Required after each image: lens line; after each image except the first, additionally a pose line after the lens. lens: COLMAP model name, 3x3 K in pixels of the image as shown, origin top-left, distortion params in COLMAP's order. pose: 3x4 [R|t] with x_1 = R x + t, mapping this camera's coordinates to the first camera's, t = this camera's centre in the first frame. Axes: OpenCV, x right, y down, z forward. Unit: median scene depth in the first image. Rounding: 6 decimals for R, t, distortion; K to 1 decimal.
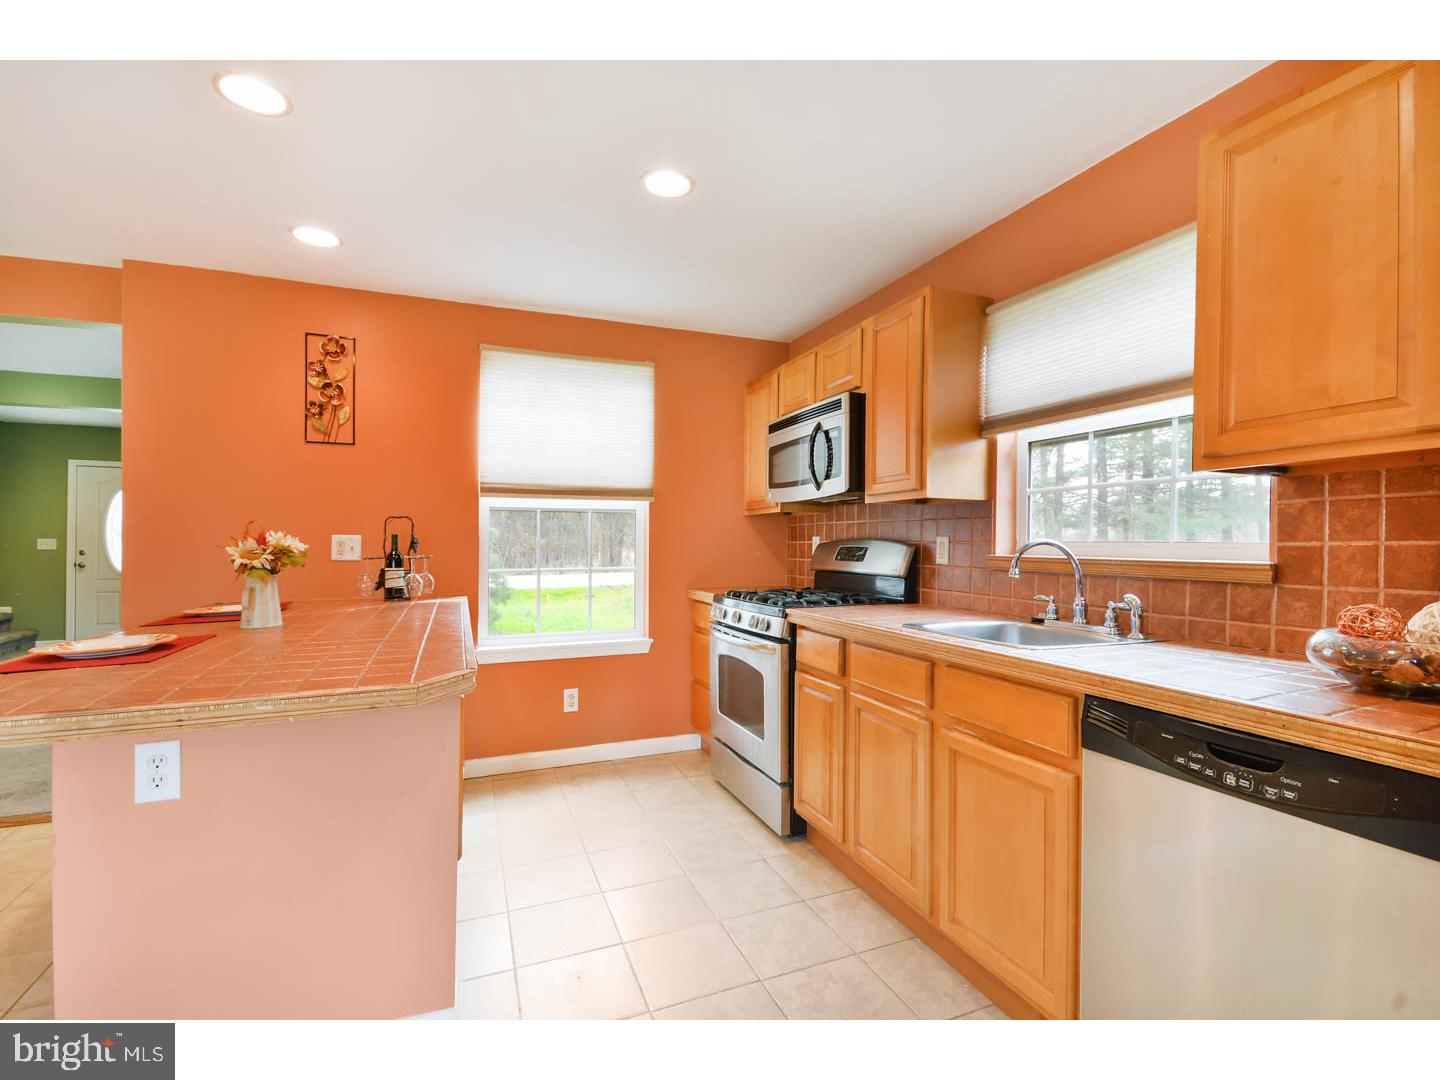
lens RADIAL K [[651.6, 0, 720.0], [0, 651.6, 540.0], [0, 0, 1]] dist [-0.000189, -0.000043]
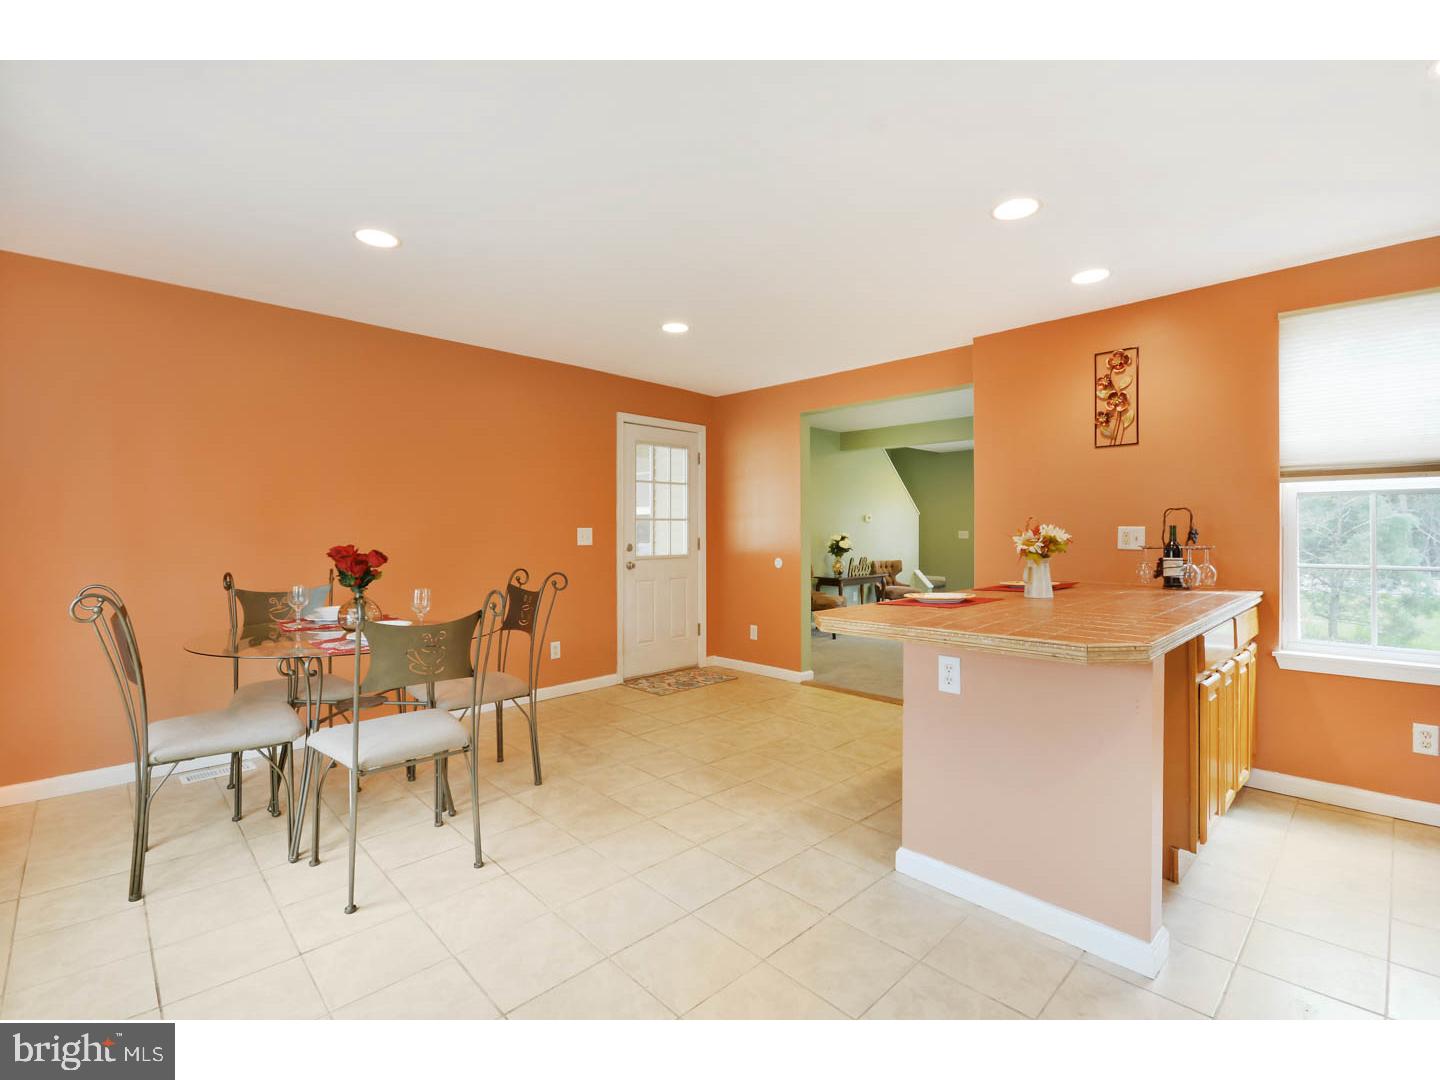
lens RADIAL K [[645.7, 0, 730.1], [0, 645.7, 525.3], [0, 0, 1]] dist [0.019587, 0.000097]
pose [[0.387866, -0.012330, -0.921633, 0.205186], [0.004523, 0.999924, -0.011474, -0.000330], [0.921705, 0.000282, 0.387892, -0.063969]]
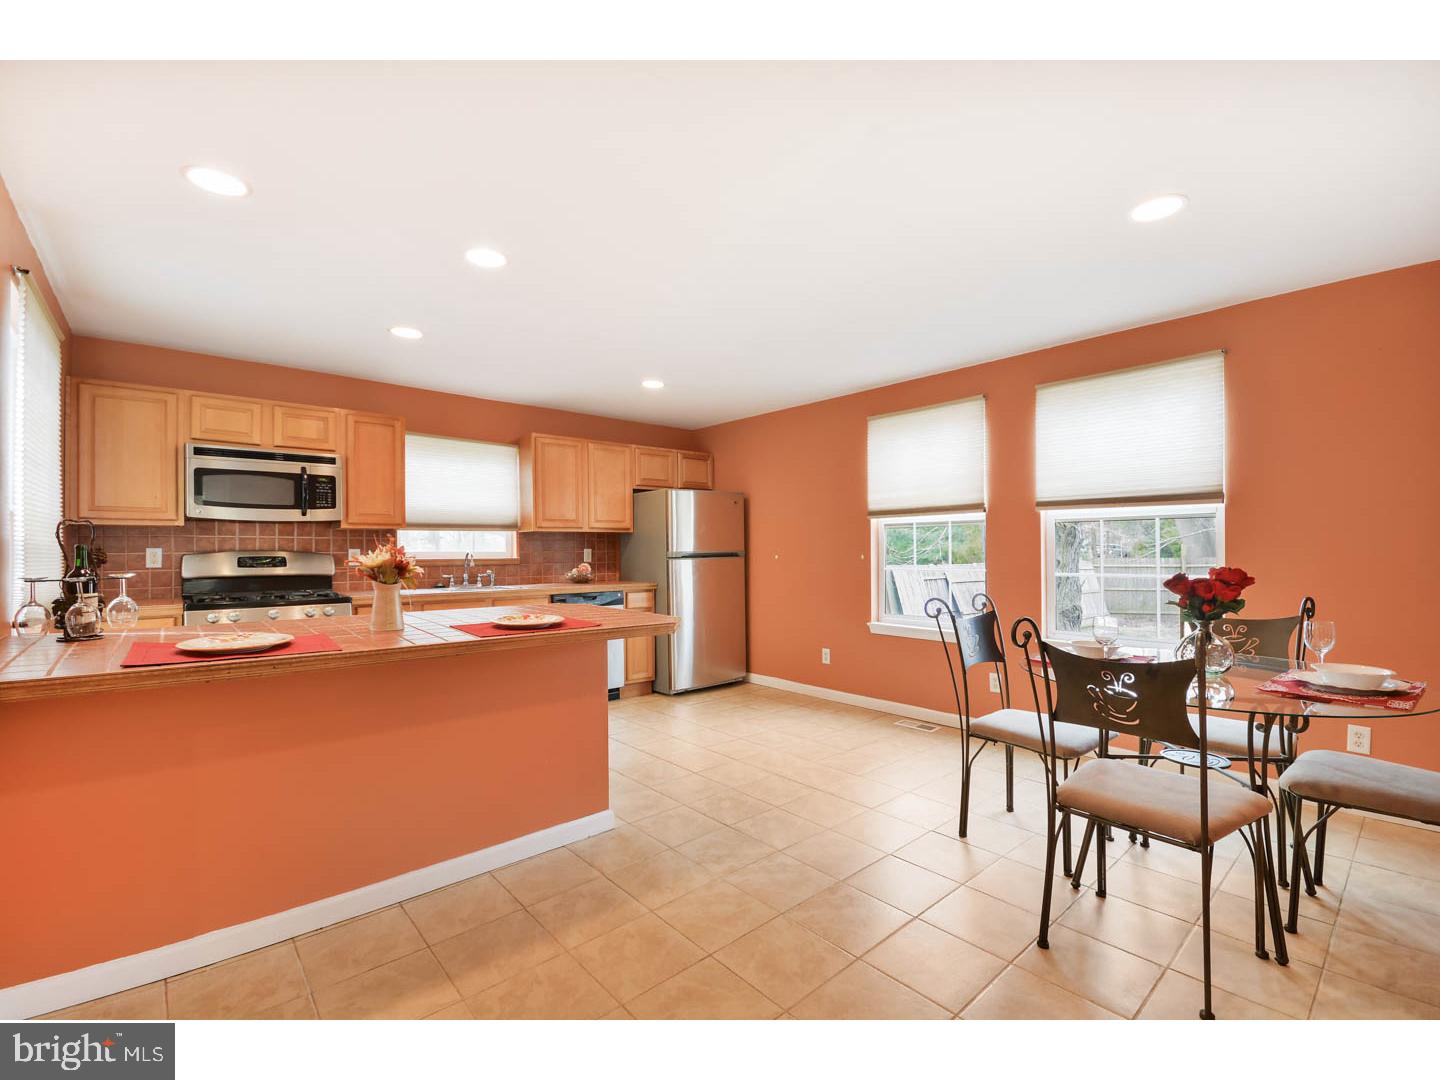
lens RADIAL K [[626.9, 0, 725.0], [0, 626.9, 544.1], [0, 0, 1]] dist [0.000479, 0.000046]
pose [[-0.325426, 0.006409, 0.945546, -1.449749], [-0.000735, 0.999975, -0.007031, -0.007554], [-0.945567, -0.002983, -0.325413, 0.601702]]
